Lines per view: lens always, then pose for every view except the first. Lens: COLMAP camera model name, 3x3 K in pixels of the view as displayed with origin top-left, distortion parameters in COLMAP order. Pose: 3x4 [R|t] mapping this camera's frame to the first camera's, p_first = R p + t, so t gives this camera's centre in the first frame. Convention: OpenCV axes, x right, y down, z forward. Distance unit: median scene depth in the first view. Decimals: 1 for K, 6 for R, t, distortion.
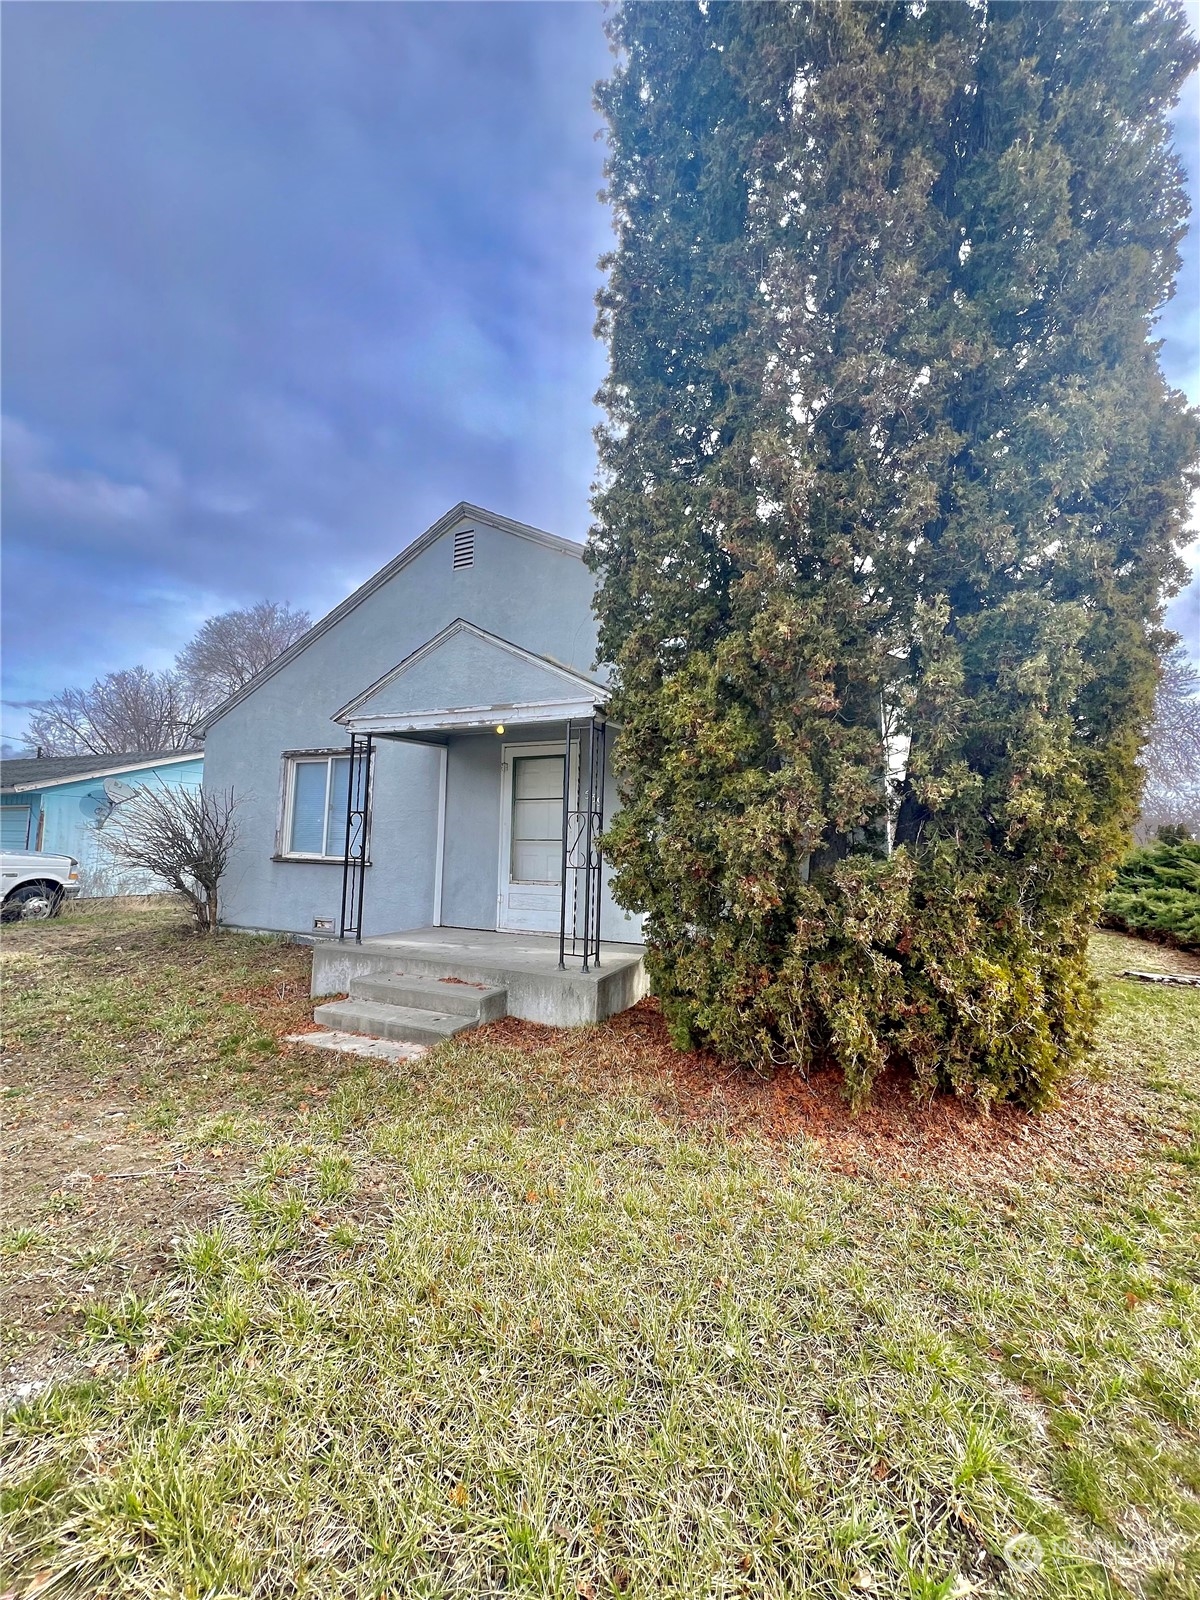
lens RADIAL K [[634.4, 0, 595.4], [0, 634.4, 804.6], [0, 0, 1]] dist [0.000306, -0.000356]
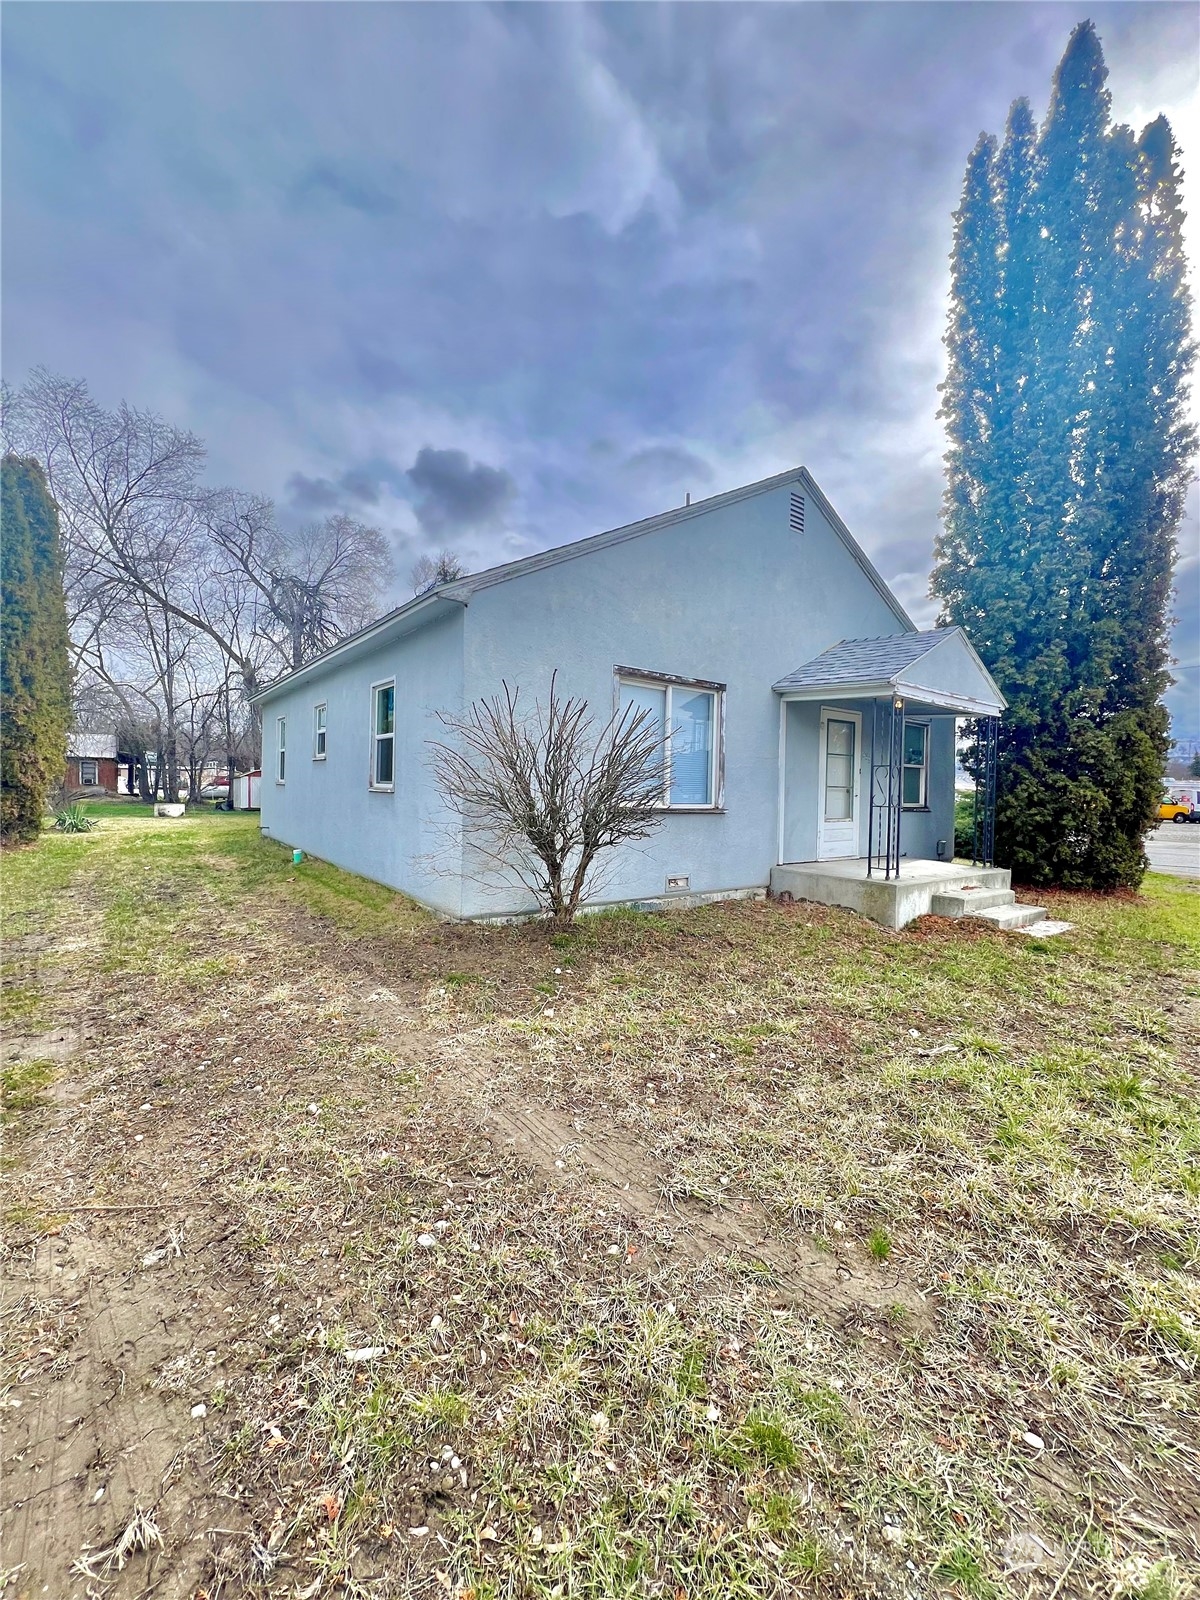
lens RADIAL K [[634.4, 0, 595.4], [0, 634.4, 804.6], [0, 0, 1]] dist [0.000306, -0.000356]
pose [[0.482478, -0.032382, 0.875309, -1.419262], [-0.073270, 0.994322, 0.077172, 0.027706], [-0.872838, -0.101367, 0.477366, 0.797380]]
